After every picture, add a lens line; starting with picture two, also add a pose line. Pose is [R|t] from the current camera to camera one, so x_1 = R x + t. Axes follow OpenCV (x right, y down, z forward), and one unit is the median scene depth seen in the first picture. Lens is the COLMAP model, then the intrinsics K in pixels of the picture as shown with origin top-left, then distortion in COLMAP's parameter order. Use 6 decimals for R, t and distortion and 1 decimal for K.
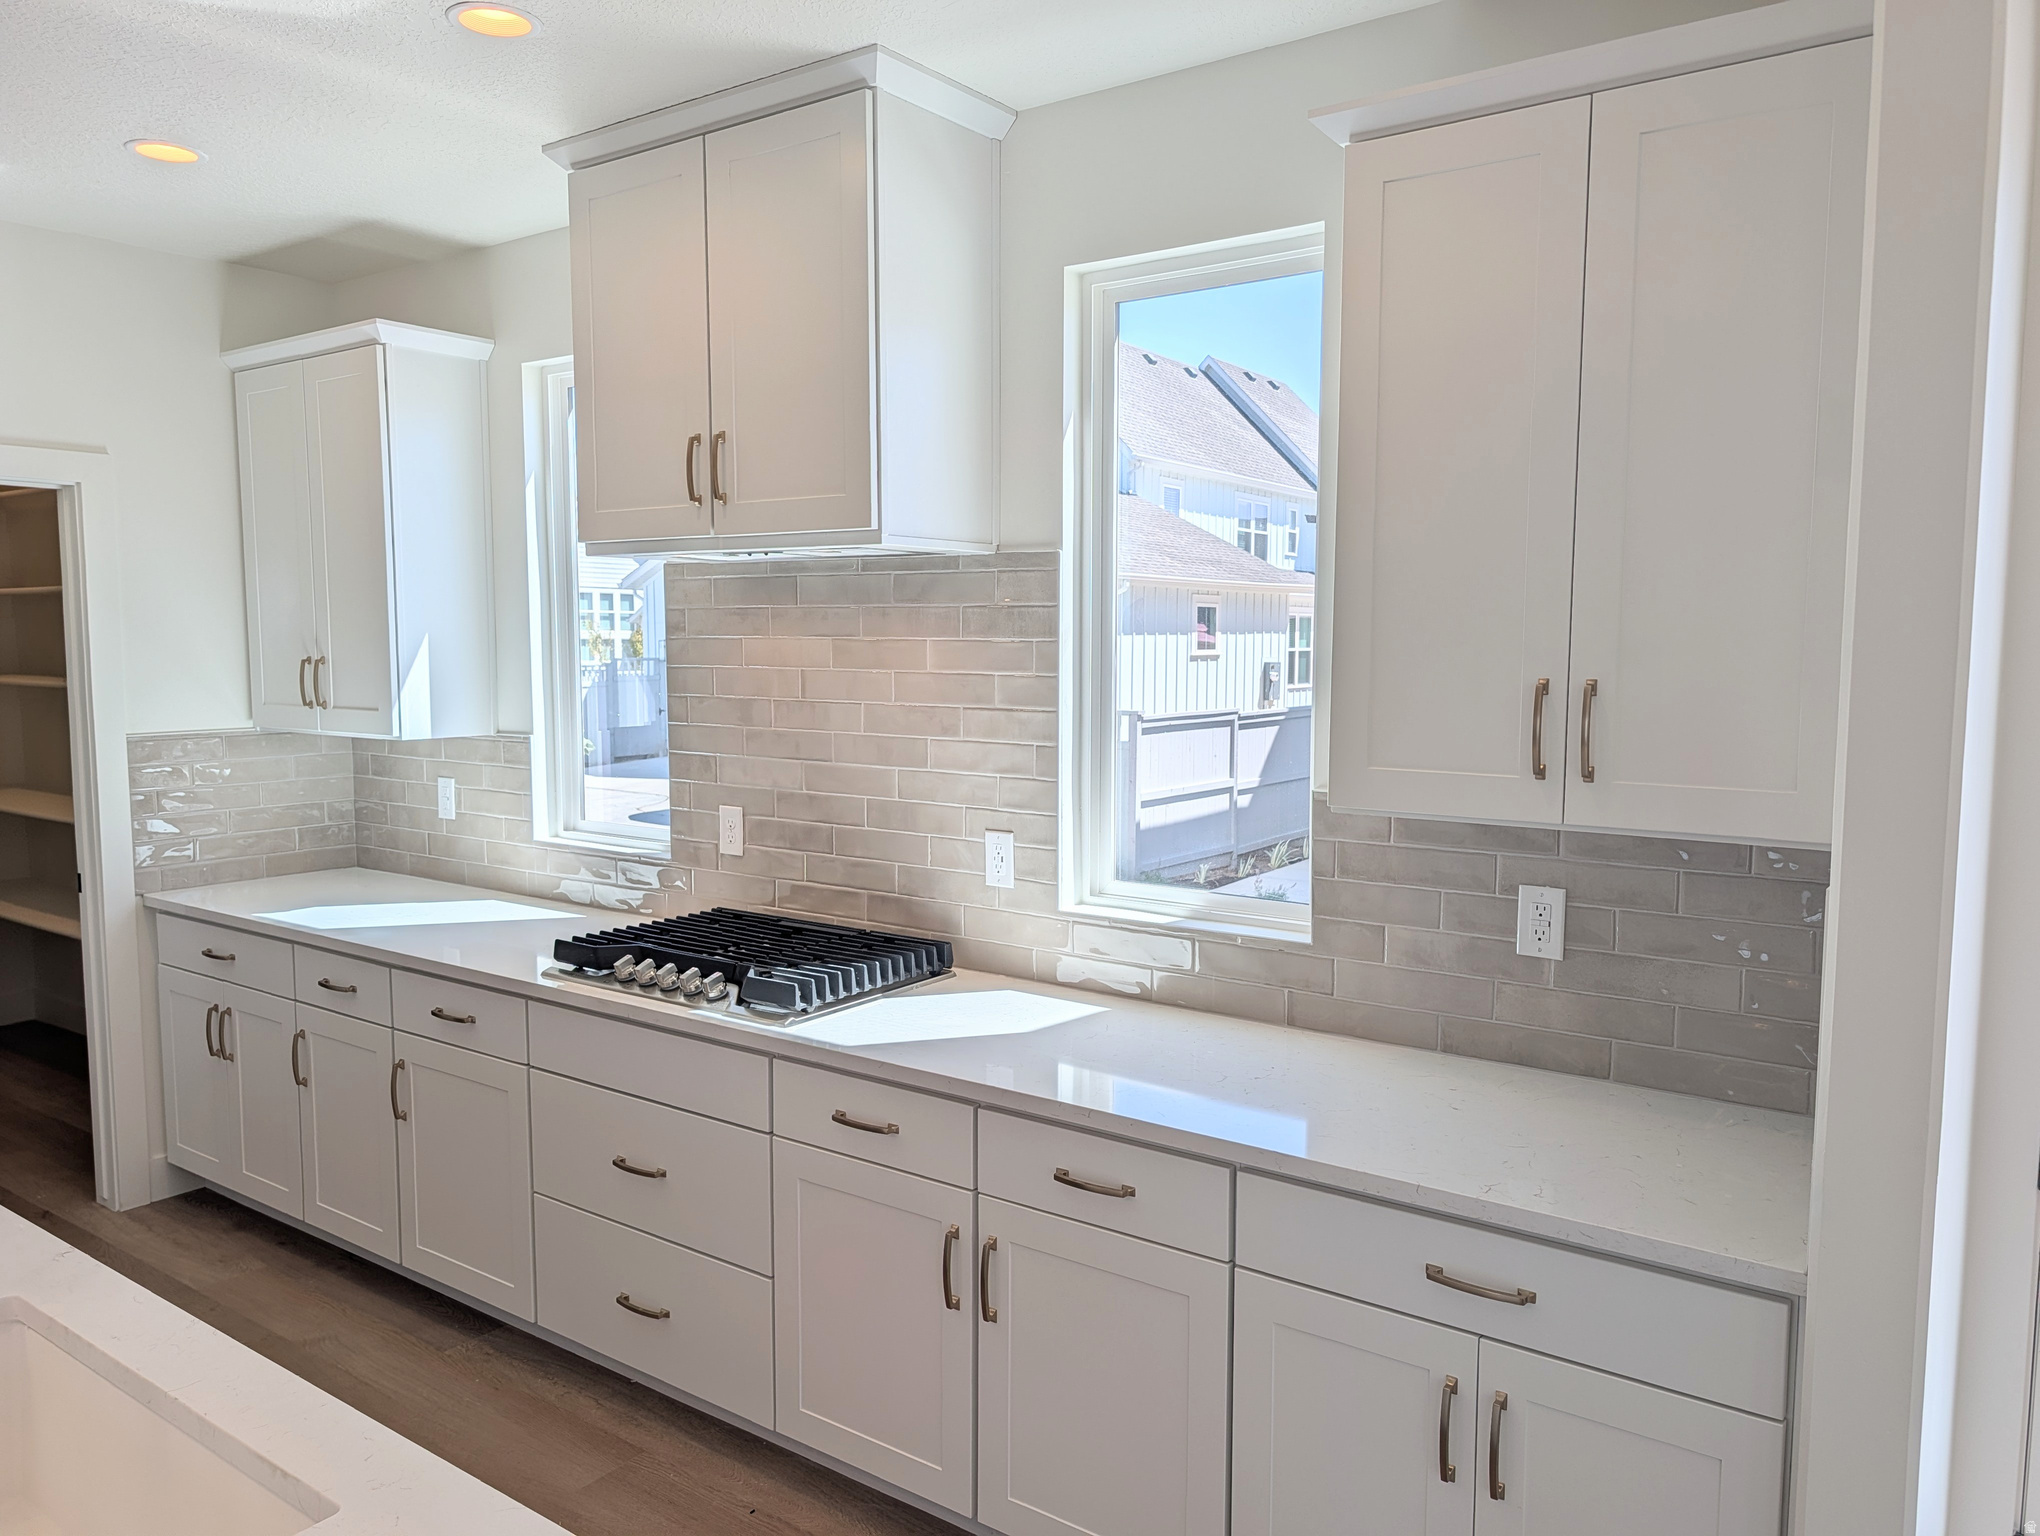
lens RADIAL K [[1441.7, 0, 1021.4], [0, 1441.7, 776.6], [0, 0, 1]] dist [0.032595, -0.004623]
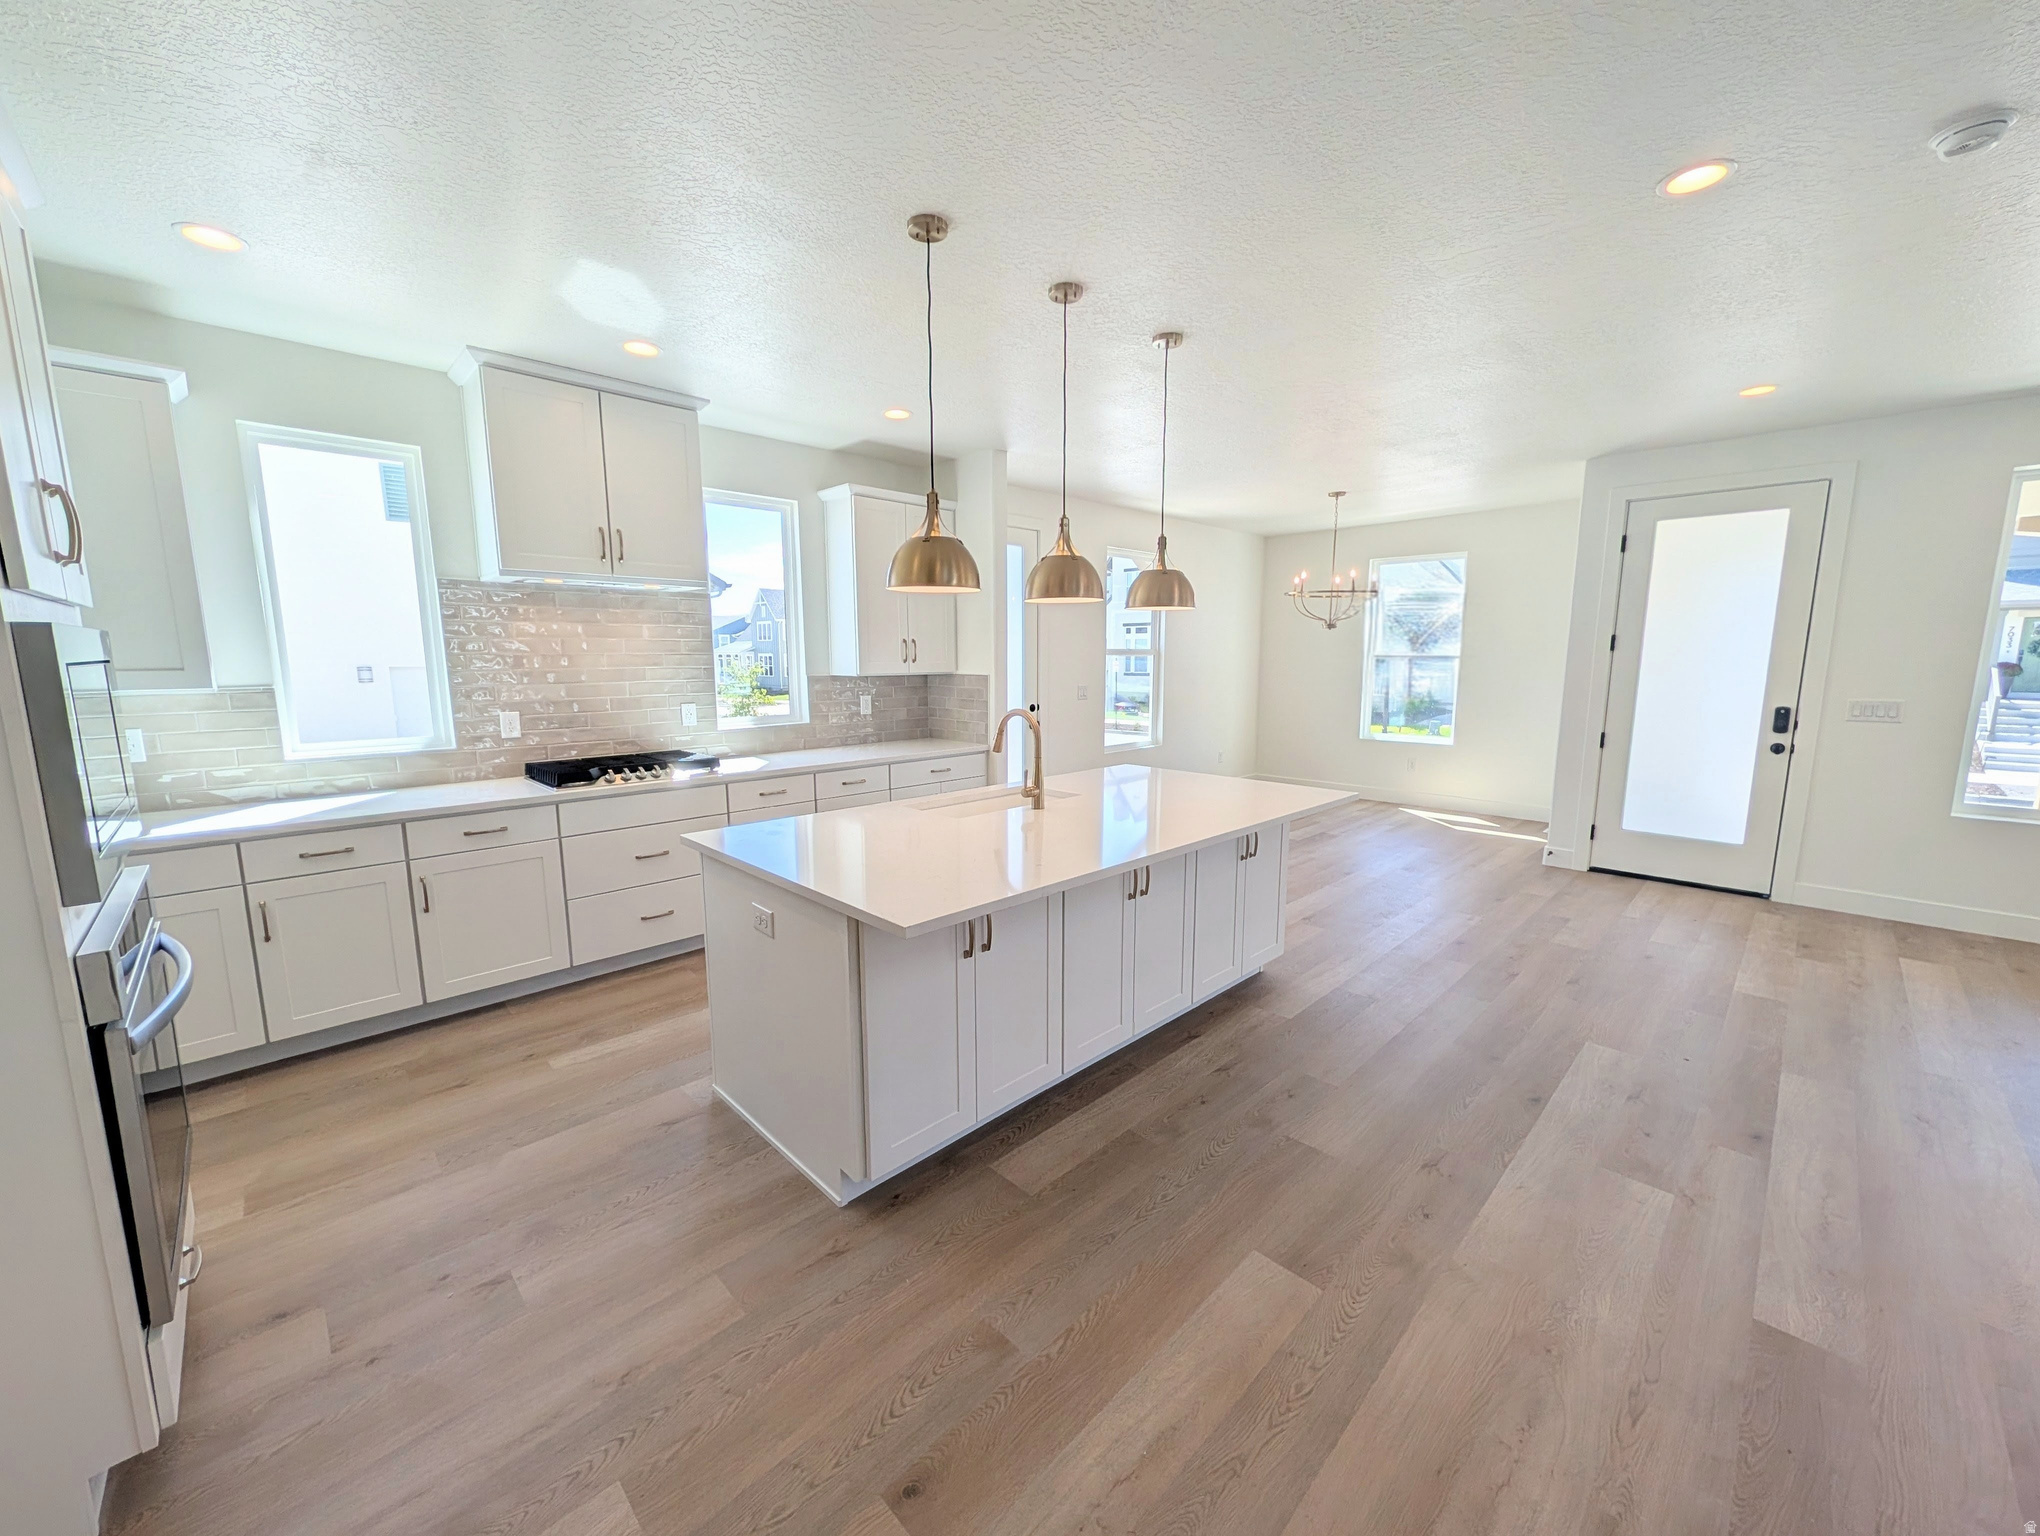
lens RADIAL K [[786.6, 0, 1020.0], [0, 786.6, 768.0], [0, 0, 1]] dist [0.001687, 0.000195]
pose [[0.163346, -0.145301, 0.975810, -1.230554], [0.095189, 0.986802, 0.131003, 0.023903], [-0.981966, 0.071487, 0.175021, 0.185193]]
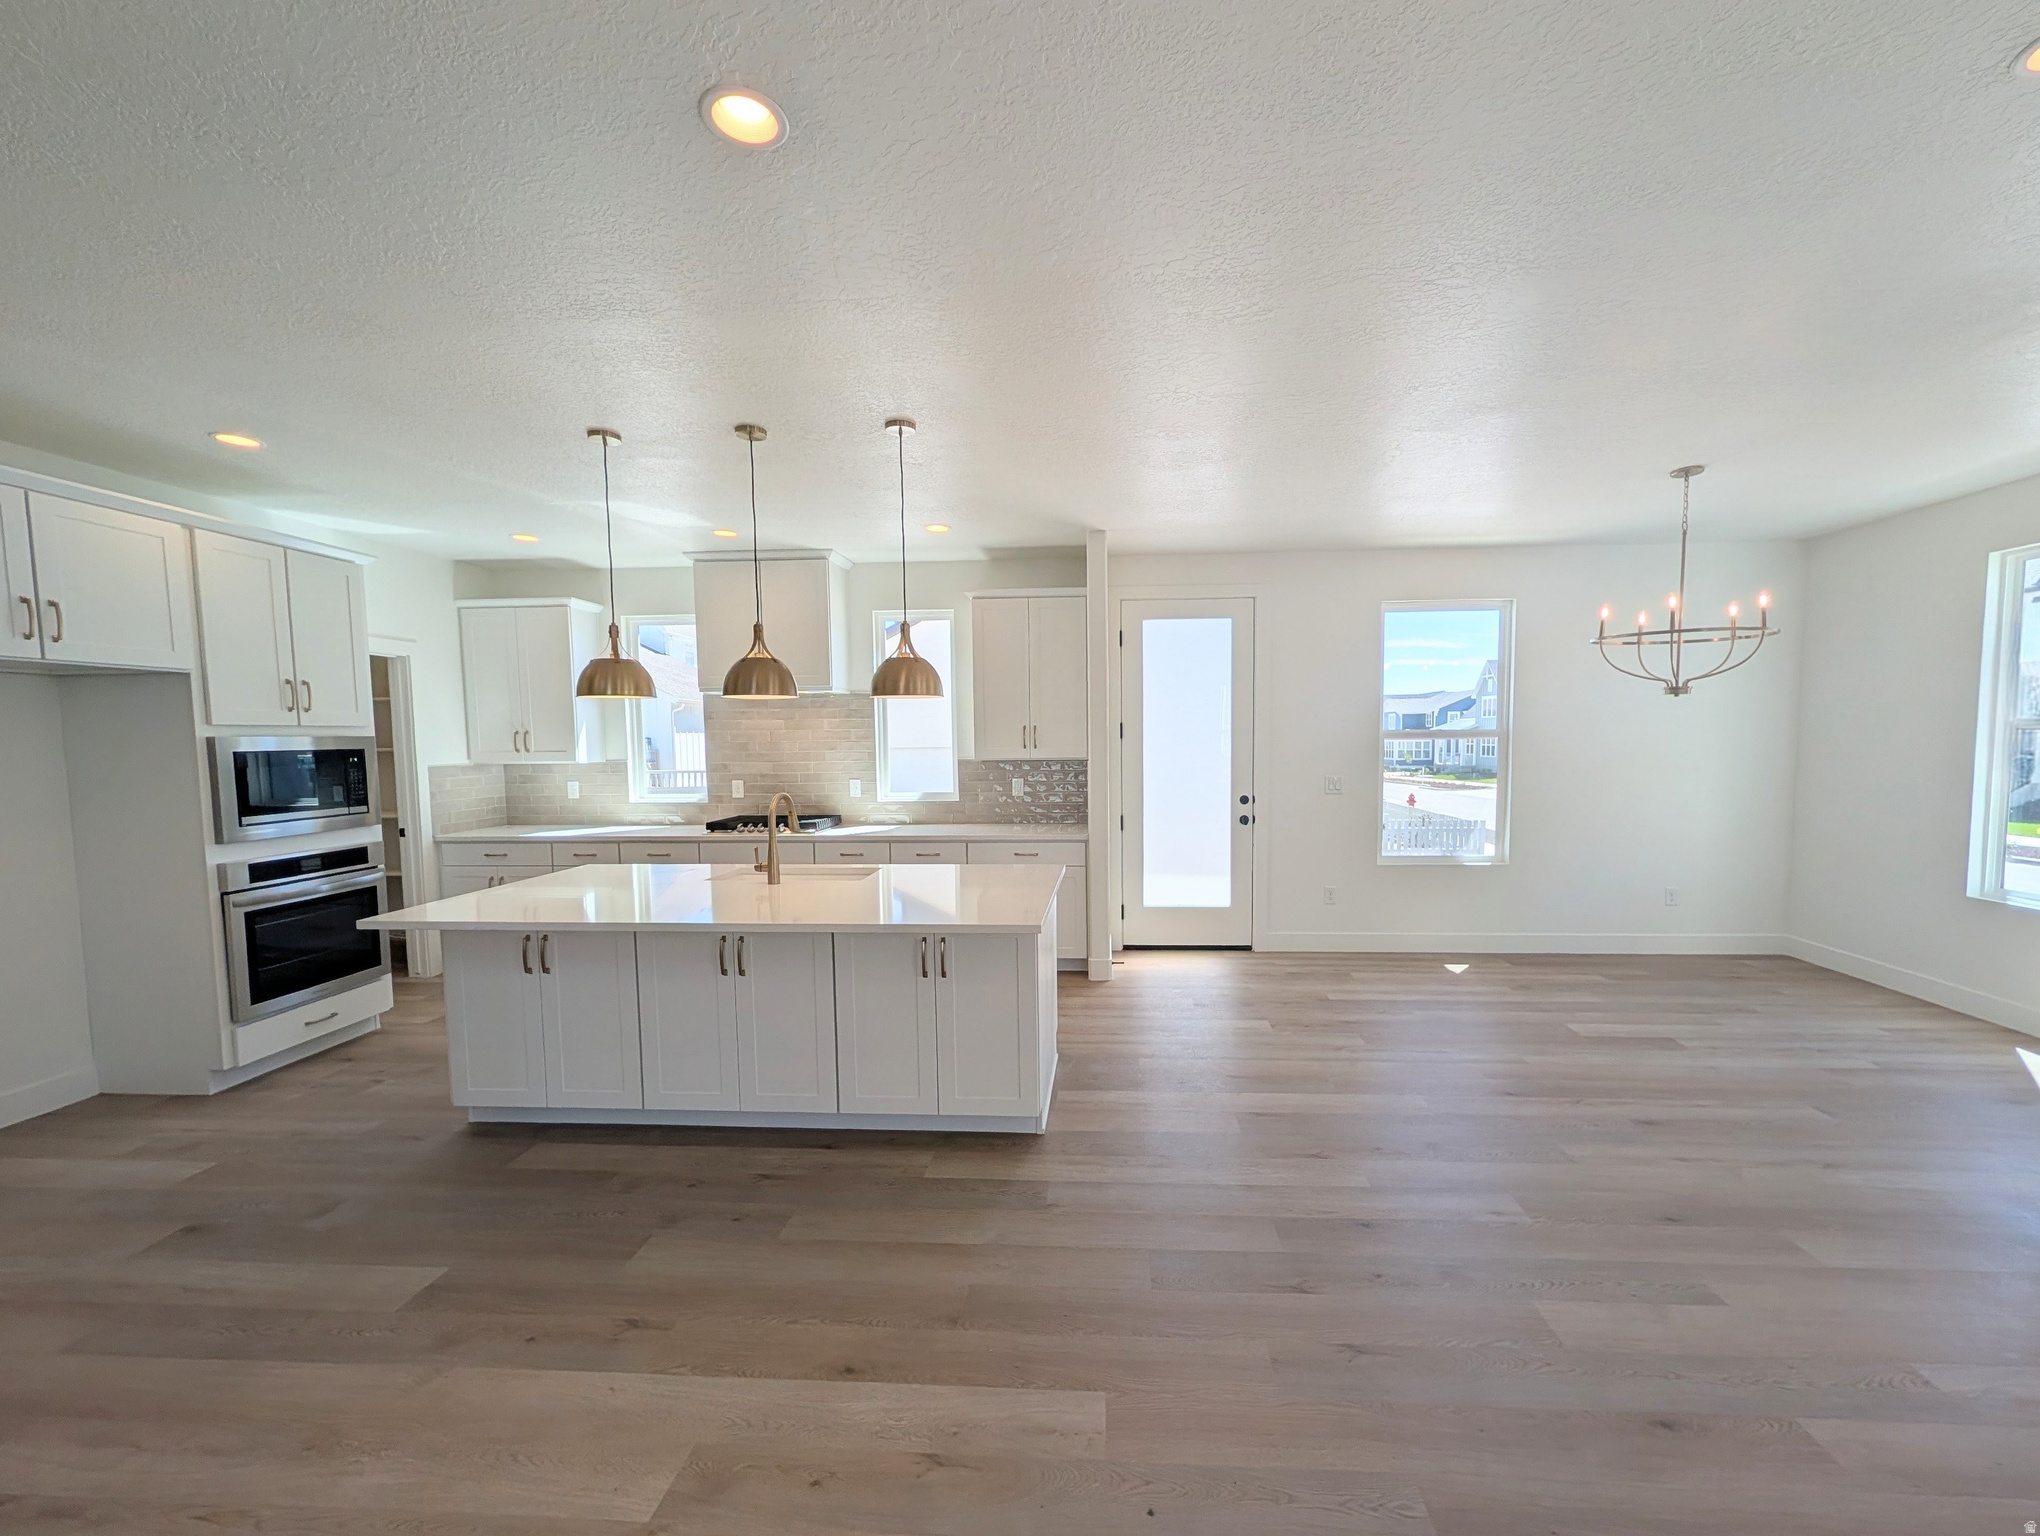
lens RADIAL K [[810.0, 0, 1058.0], [0, 810.0, 801.1], [0, 0, 1]] dist [-0.000197, -0.000001]
pose [[0.841285, -0.053725, 0.537915, -0.586276], [0.062410, 0.998048, 0.002074, 0.107164], [-0.536977, 0.031827, 0.842996, -0.743828]]
